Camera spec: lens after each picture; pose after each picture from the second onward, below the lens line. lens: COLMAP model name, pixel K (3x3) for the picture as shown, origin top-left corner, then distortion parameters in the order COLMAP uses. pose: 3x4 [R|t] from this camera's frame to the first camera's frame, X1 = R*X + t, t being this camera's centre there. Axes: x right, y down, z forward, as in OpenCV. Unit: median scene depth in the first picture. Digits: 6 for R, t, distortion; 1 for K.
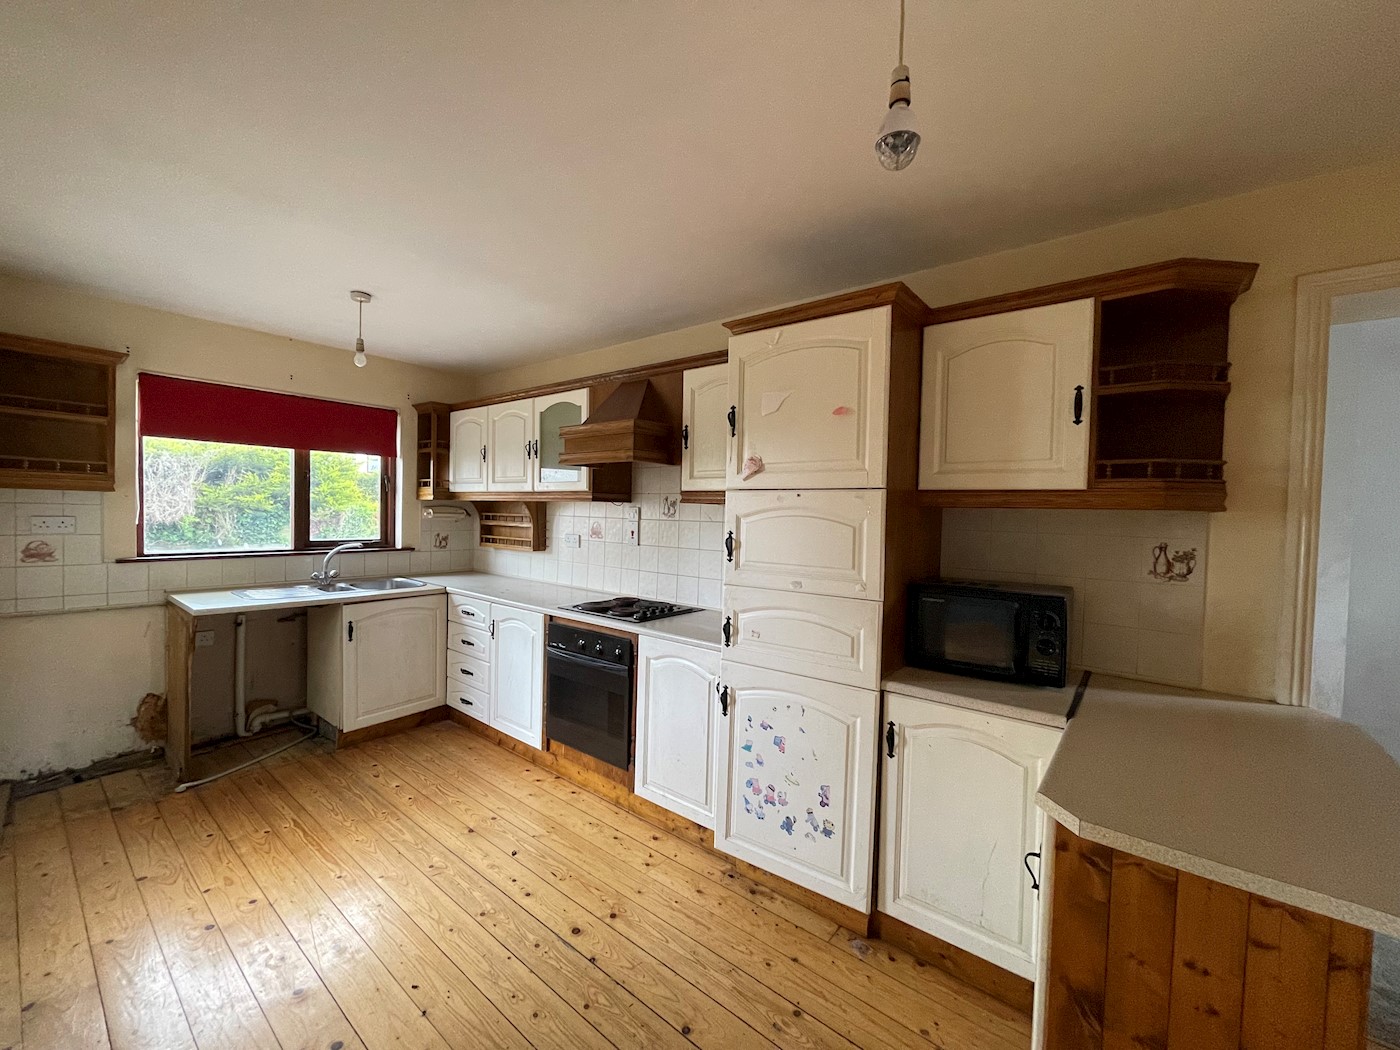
lens RADIAL K [[564.6, 0, 696.5], [0, 564.6, 525.8], [0, 0, 1]] dist [0.001629, -0.000331]
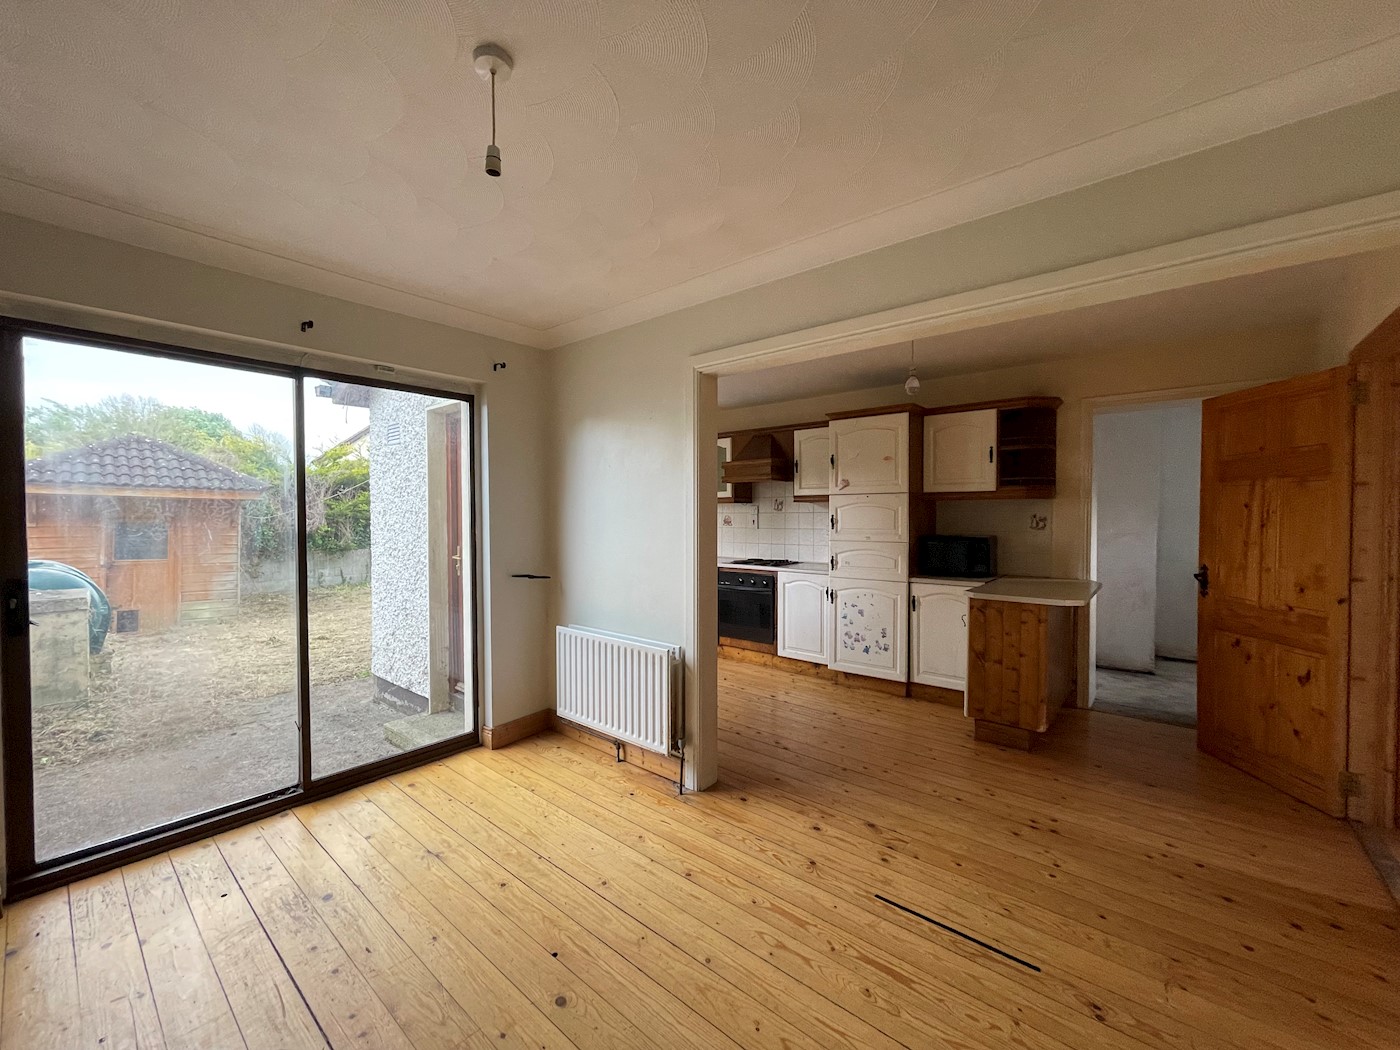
lens RADIAL K [[564.6, 0, 696.5], [0, 564.6, 525.8], [0, 0, 1]] dist [0.001629, -0.000331]
pose [[0.999582, -0.026774, -0.010908, -0.430888], [0.026729, 0.999634, -0.004248, 0.046999], [0.011018, 0.003955, 0.999931, -1.113240]]
